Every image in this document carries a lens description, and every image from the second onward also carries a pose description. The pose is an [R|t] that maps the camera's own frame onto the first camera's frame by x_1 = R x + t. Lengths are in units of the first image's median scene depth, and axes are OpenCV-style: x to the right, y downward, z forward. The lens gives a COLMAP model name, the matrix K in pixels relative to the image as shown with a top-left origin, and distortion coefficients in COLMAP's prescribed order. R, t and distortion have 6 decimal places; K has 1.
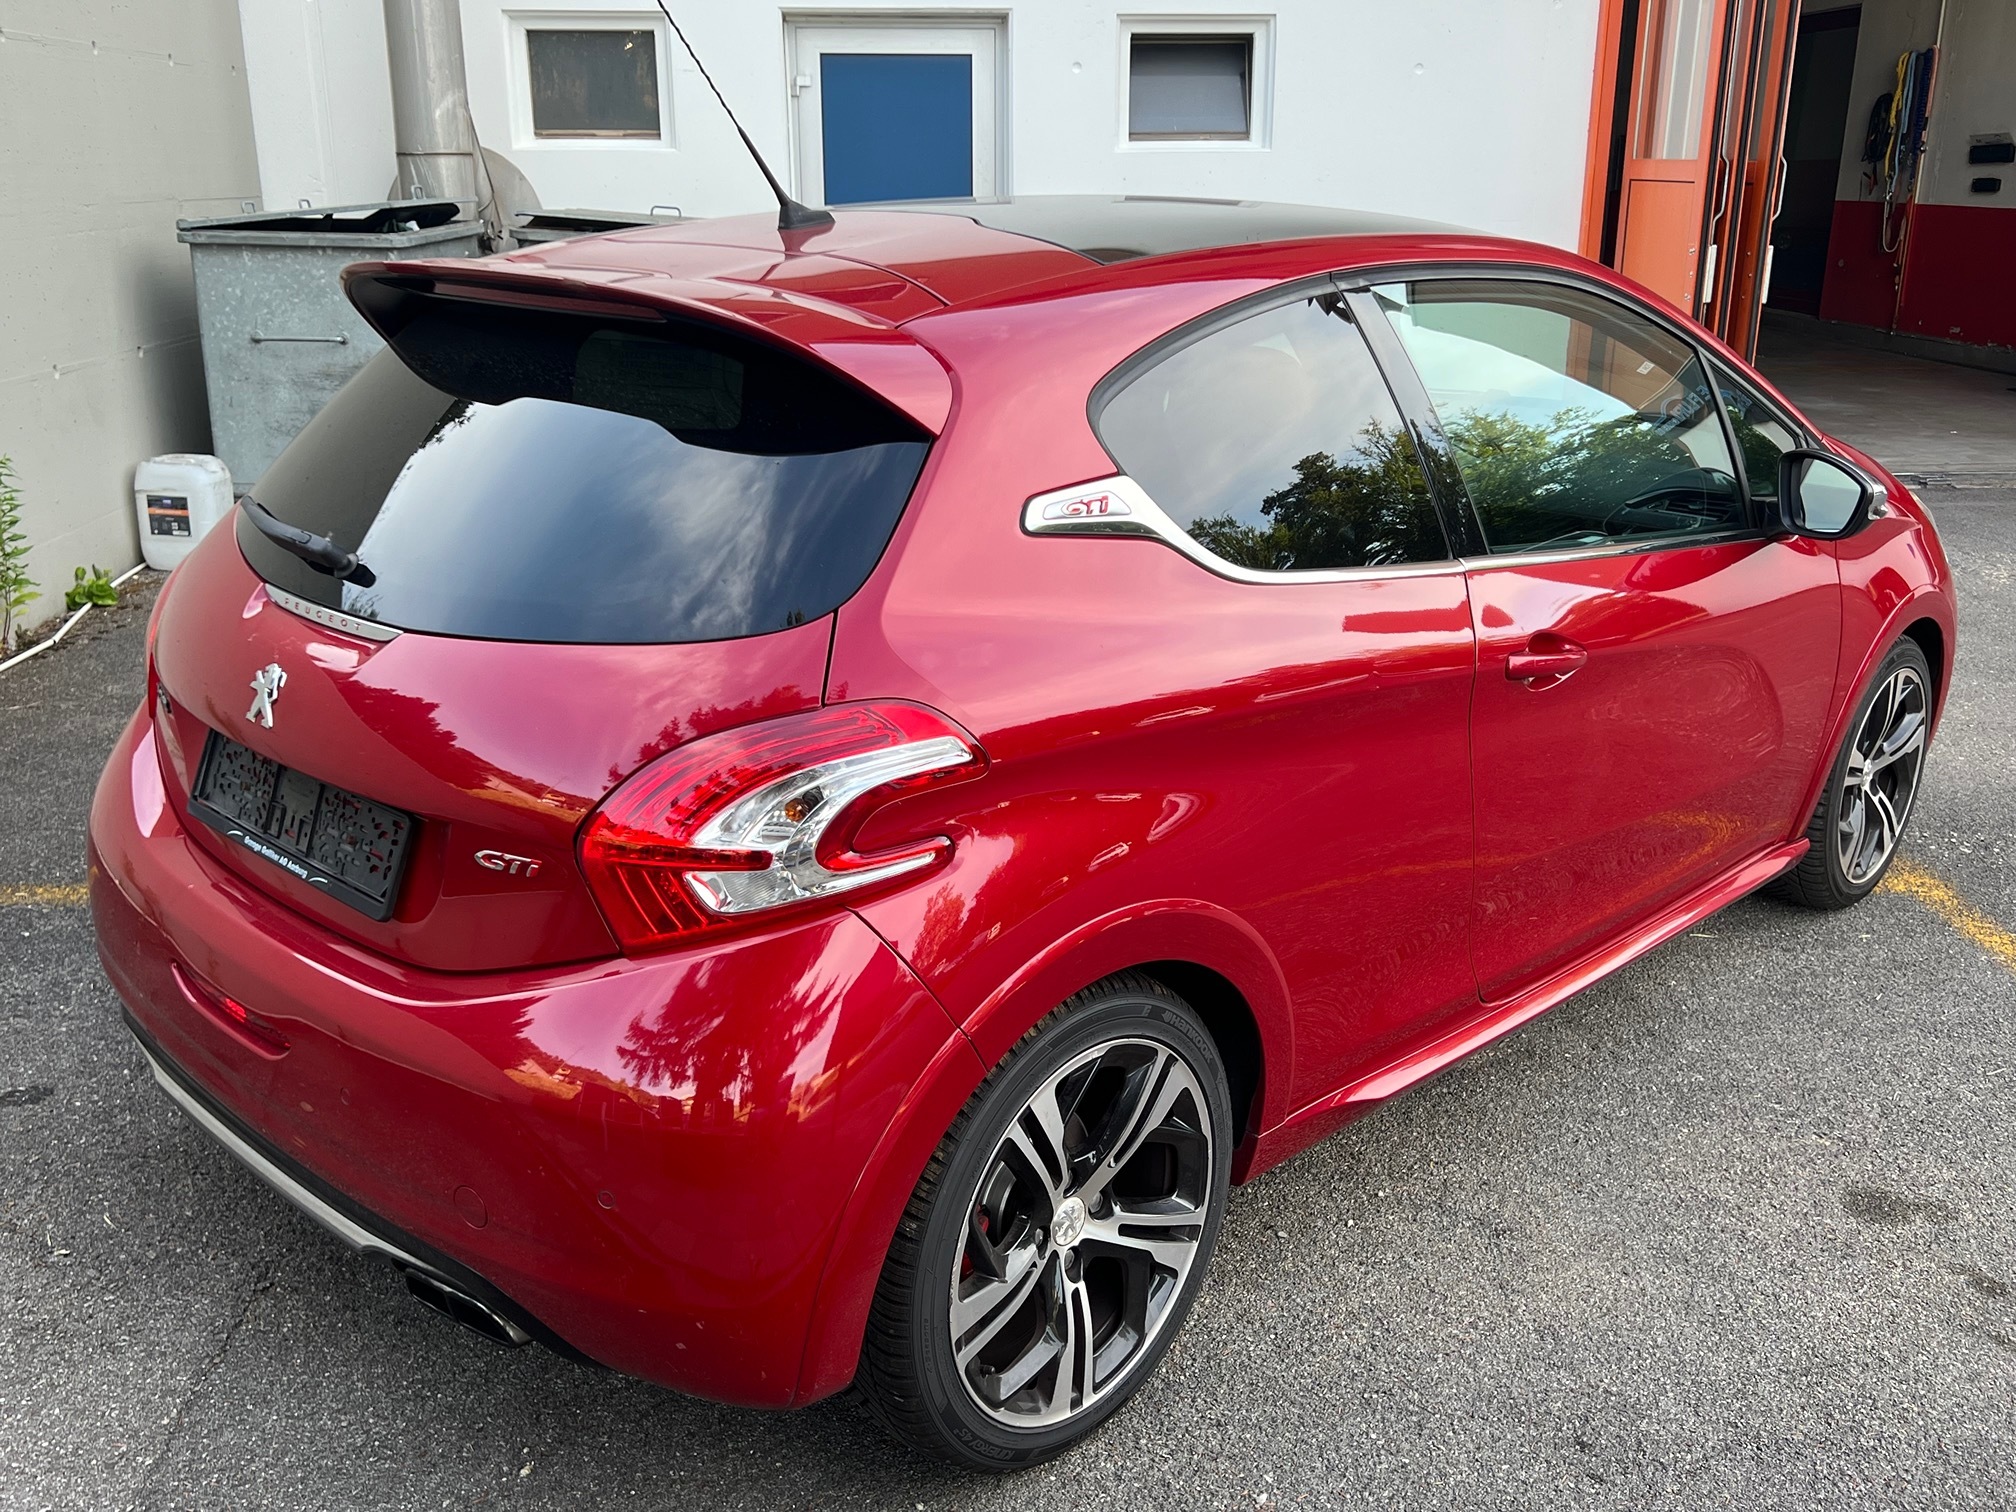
lens RADIAL K [[1819.6, 0, 1010.2], [0, 1819.6, 734.1], [0, 0, 1]] dist [0.056371, -0.073023]
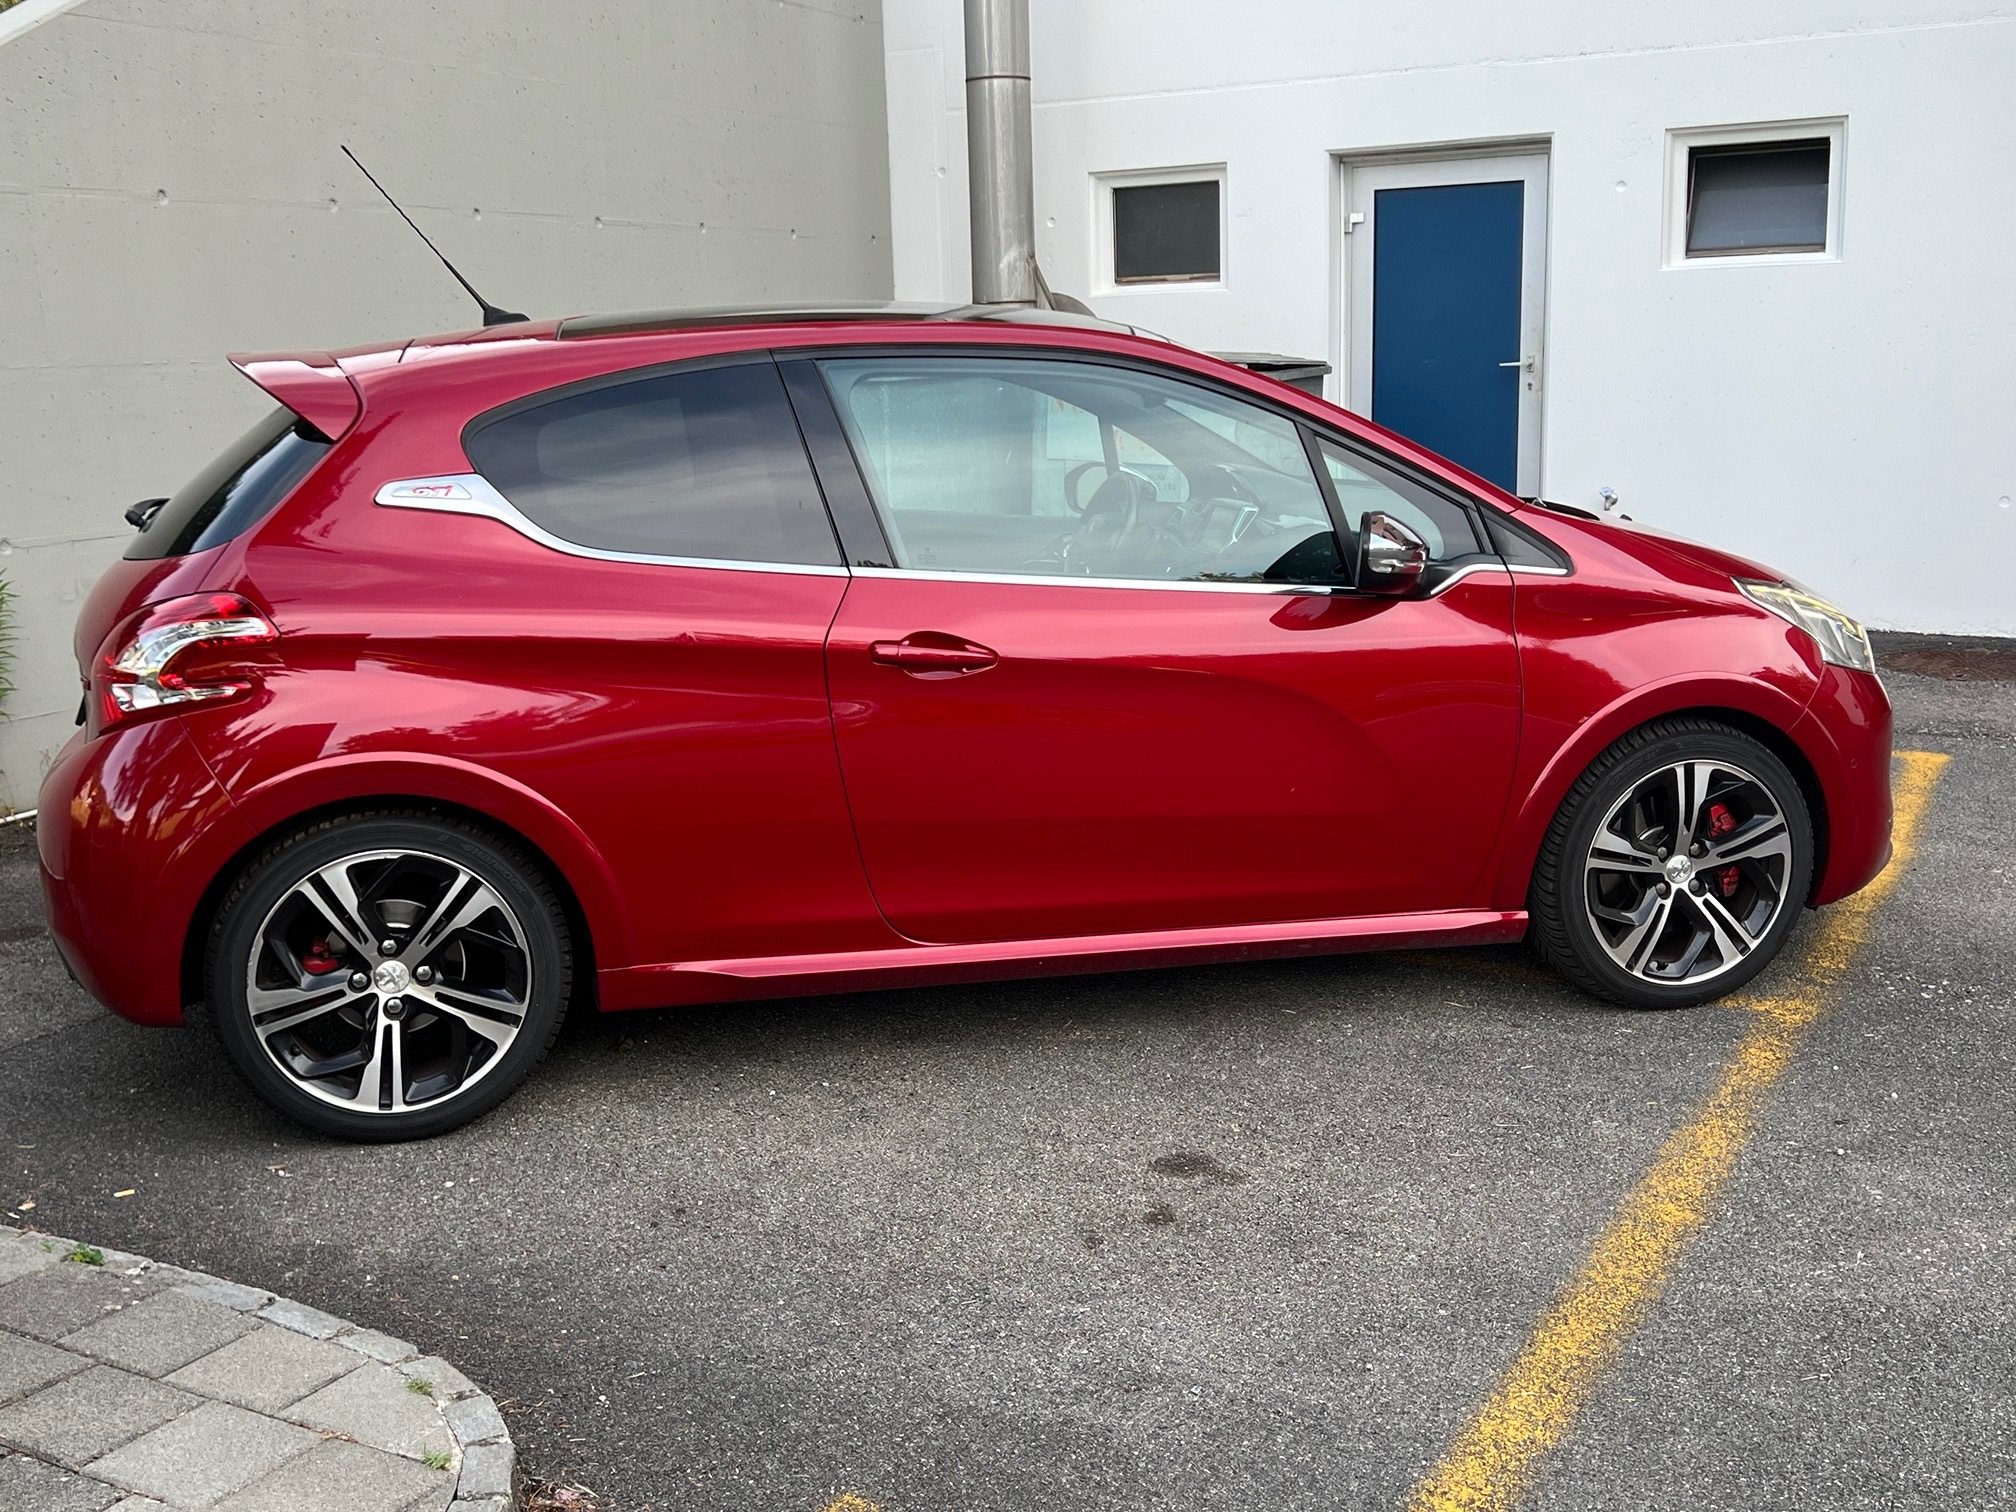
lens RADIAL K [[2085.7, 0, 1008.0], [0, 2085.7, 756.0], [0, 0, 1]] dist [0.054633, -0.089802]
pose [[0.854541, 0.075108, -0.513925, 0.716045], [-0.124816, 0.990189, -0.062827, 0.074128], [0.504164, 0.117835, 0.855531, -0.113957]]
